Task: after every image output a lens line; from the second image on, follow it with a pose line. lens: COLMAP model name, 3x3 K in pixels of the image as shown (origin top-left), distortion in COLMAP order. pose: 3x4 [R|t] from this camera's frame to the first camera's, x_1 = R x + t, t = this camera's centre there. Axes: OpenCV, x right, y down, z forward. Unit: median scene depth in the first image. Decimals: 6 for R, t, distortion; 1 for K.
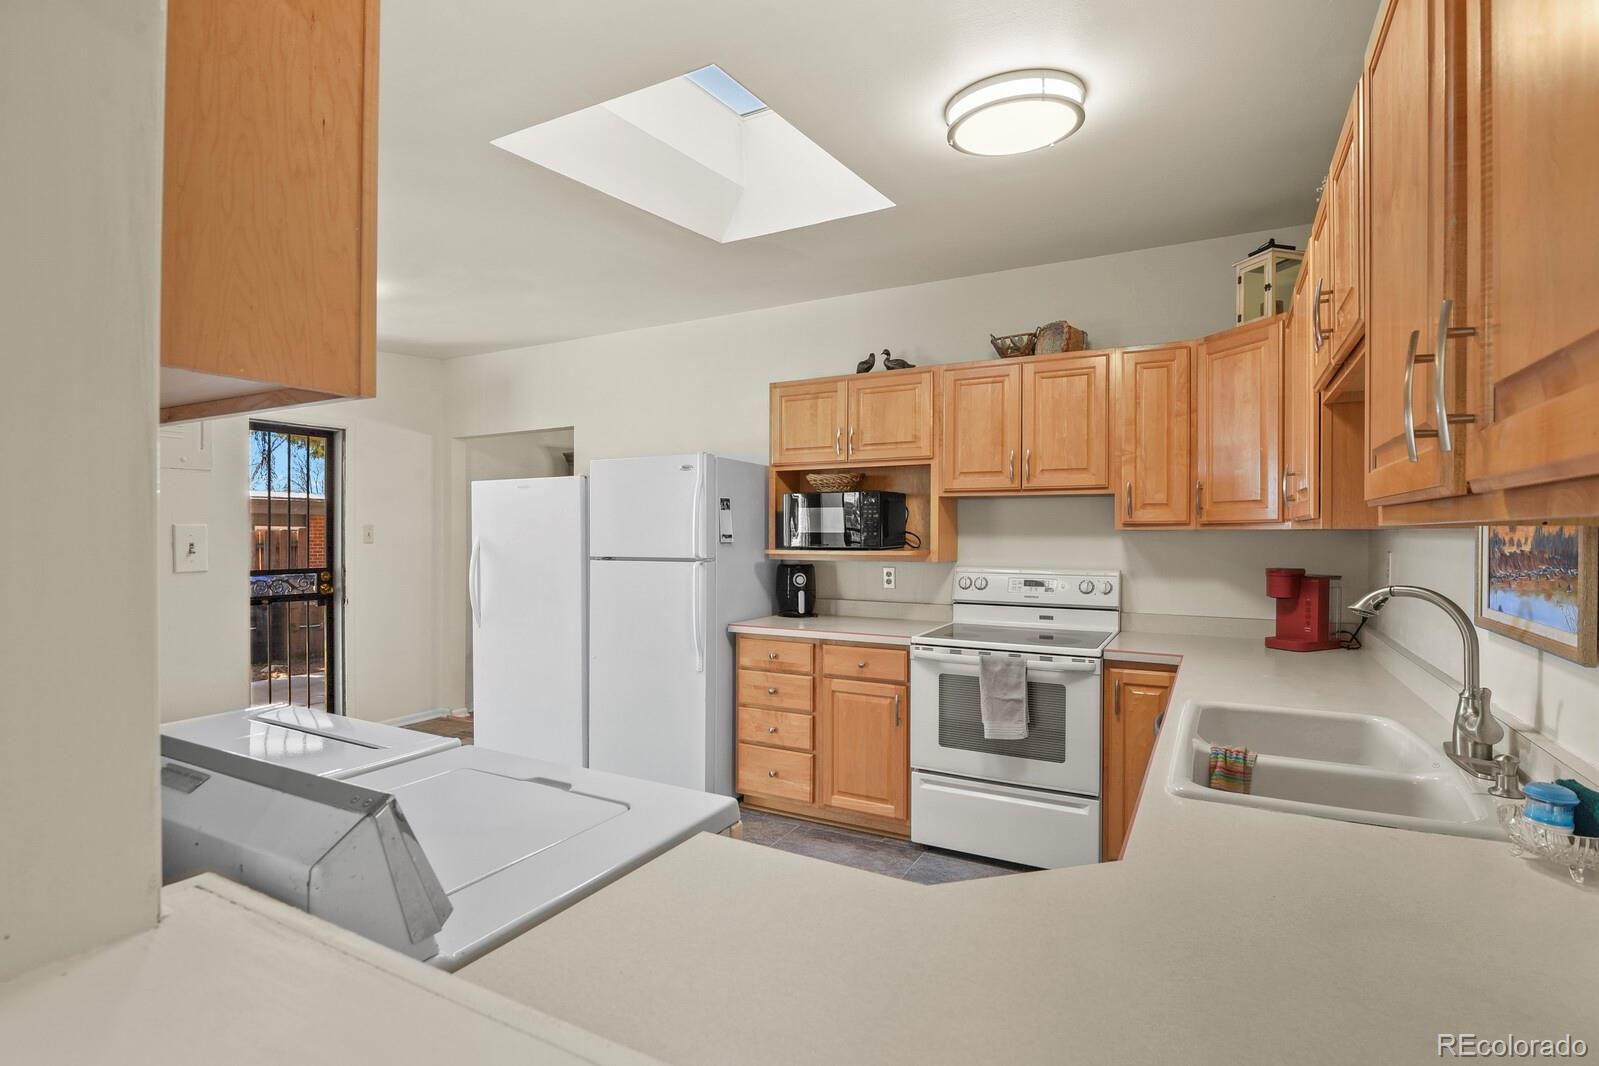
lens RADIAL K [[777.1, 0, 800.8], [0, 777.1, 540.6], [0, 0, 1]] dist [-0.008434, -0.005855]
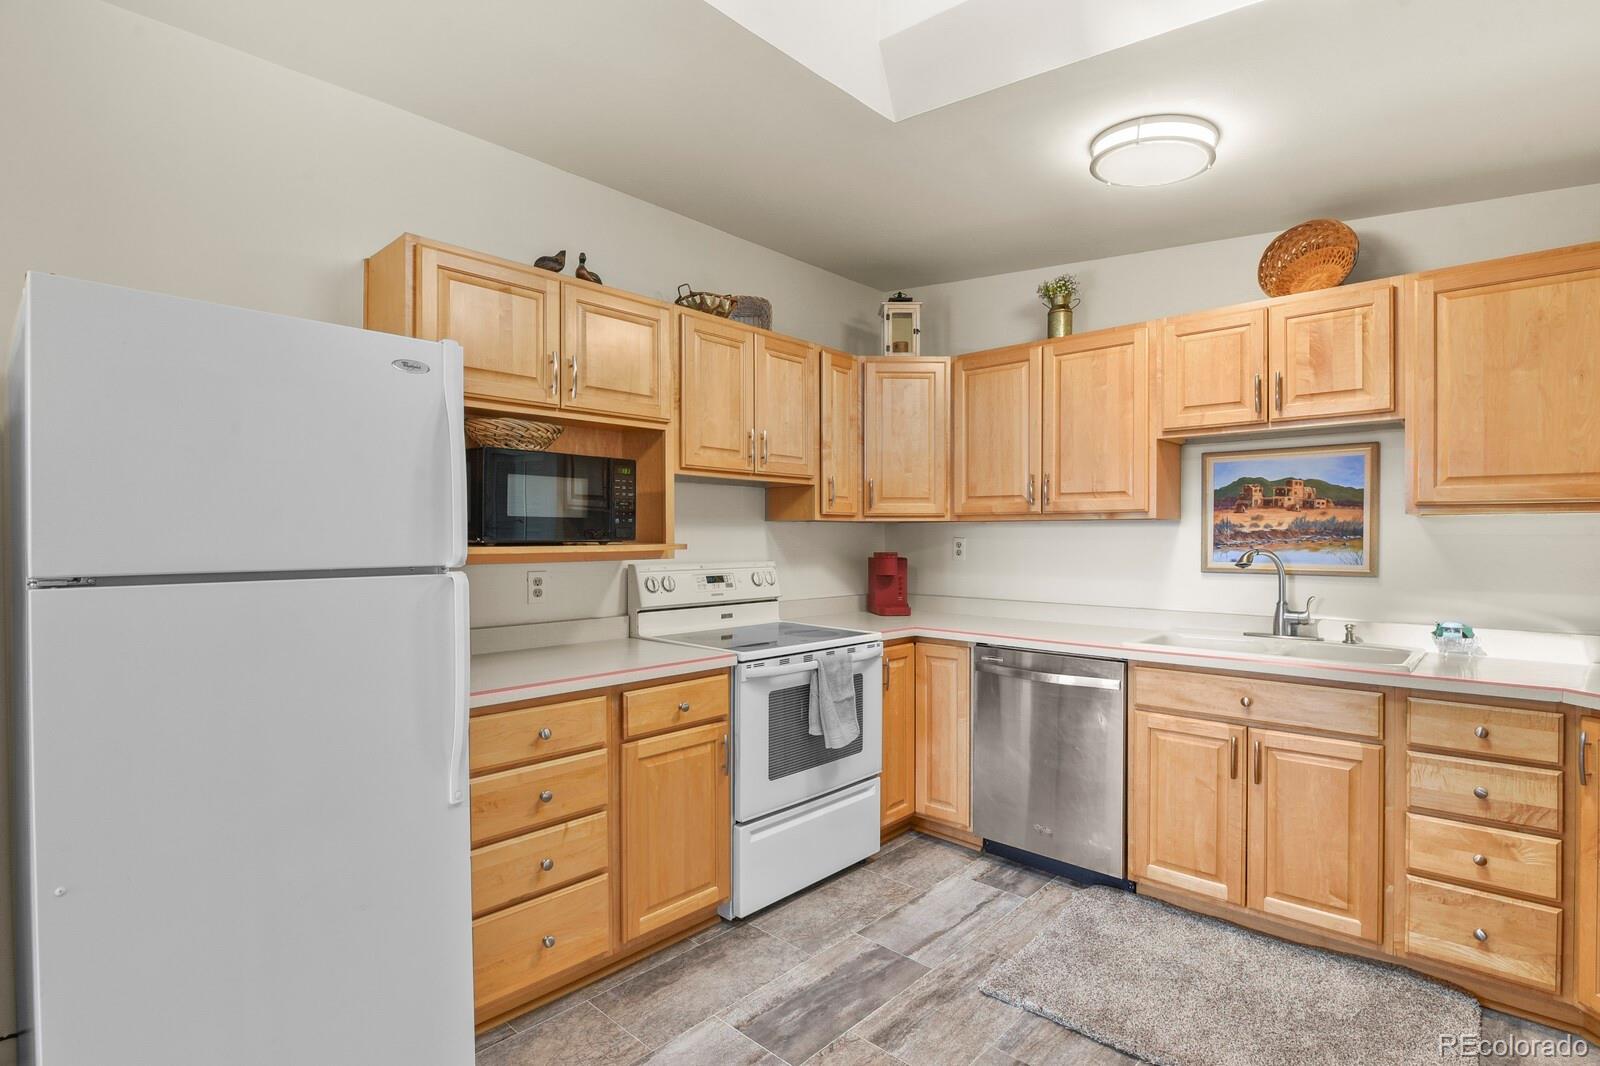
lens RADIAL K [[777.6, 0, 802.6], [0, 777.6, 538.8], [0, 0, 1]] dist [-0.008434, -0.005855]
pose [[0.252872, -0.004765, 0.967488, -0.542937], [0.010598, 0.999942, 0.002154, 0.007850], [-0.967442, 0.009709, 0.252907, 0.684607]]
